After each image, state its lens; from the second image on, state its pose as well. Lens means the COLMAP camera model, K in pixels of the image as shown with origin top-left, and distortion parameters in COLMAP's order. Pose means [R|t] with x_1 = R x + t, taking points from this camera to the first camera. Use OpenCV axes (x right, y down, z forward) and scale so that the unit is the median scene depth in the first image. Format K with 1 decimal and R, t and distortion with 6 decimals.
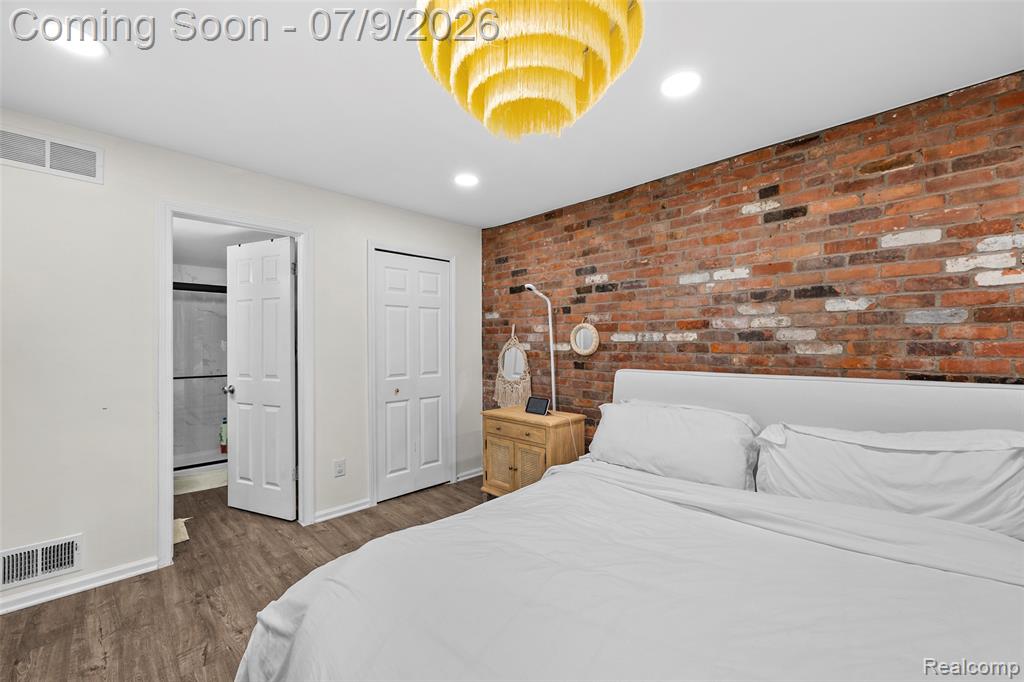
lens RADIAL K [[417.2, 0, 512.1], [0, 417.2, 341.0], [0, 0, 1]] dist [0.000845, -0.000153]
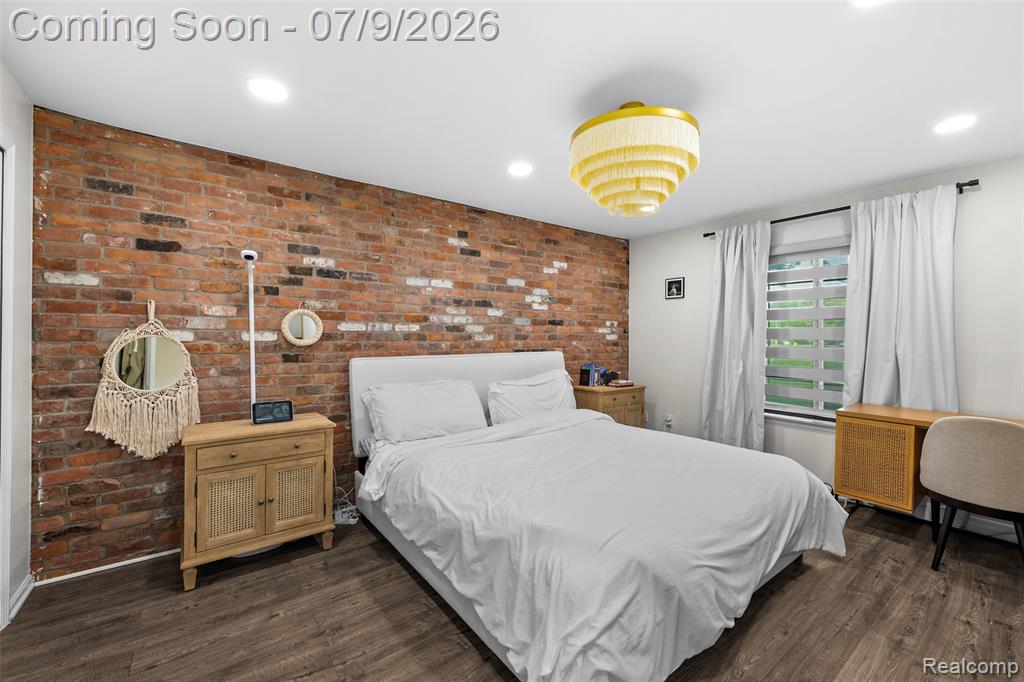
lens RADIAL K [[417.2, 0, 516.2], [0, 417.2, 333.7], [0, 0, 1]] dist [0.000845, -0.000153]
pose [[0.127896, 0.007354, 0.991760, -0.741101], [-0.011364, 0.999918, -0.005949, 0.010550], [-0.991722, -0.010510, 0.127969, 0.518774]]
